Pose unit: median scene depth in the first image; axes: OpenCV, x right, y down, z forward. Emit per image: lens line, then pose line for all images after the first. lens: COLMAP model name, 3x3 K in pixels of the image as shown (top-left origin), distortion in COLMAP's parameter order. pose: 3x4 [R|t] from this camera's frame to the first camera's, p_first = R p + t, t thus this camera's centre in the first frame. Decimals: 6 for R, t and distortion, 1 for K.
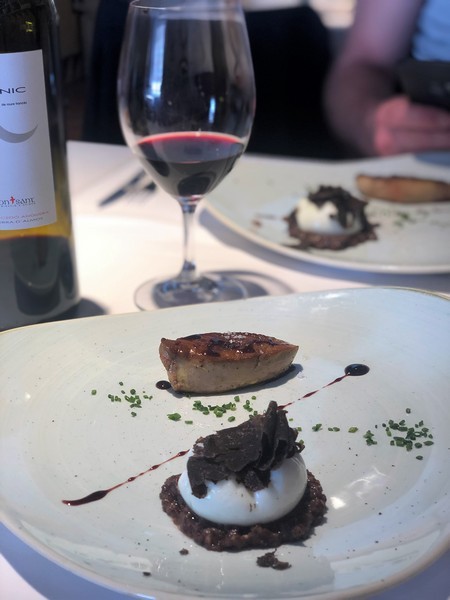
lens RADIAL K [[909.1, 0, 225.0], [0, 909.1, 300.0], [0, 0, 1]] dist [0.012258, 0.070717]
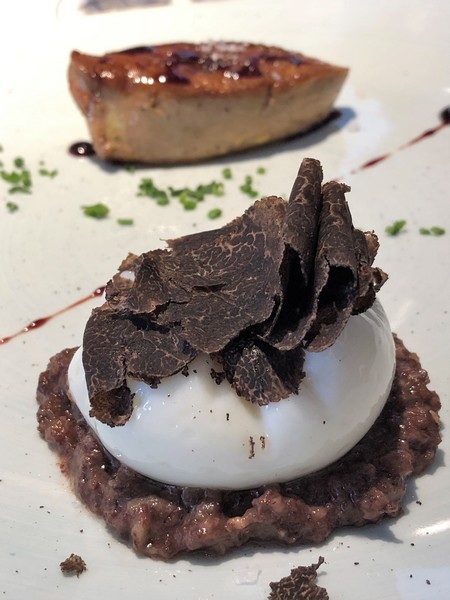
lens RADIAL K [[885.2, 0, 225.0], [0, 885.2, 300.0], [0, 0, 1]] dist [0.029140, 0.017437]
pose [[0.999790, -0.013544, -0.015412, 0.022652], [0.016568, 0.976015, 0.217074, 0.087326], [0.012102, -0.217283, 0.976034, 0.629546]]
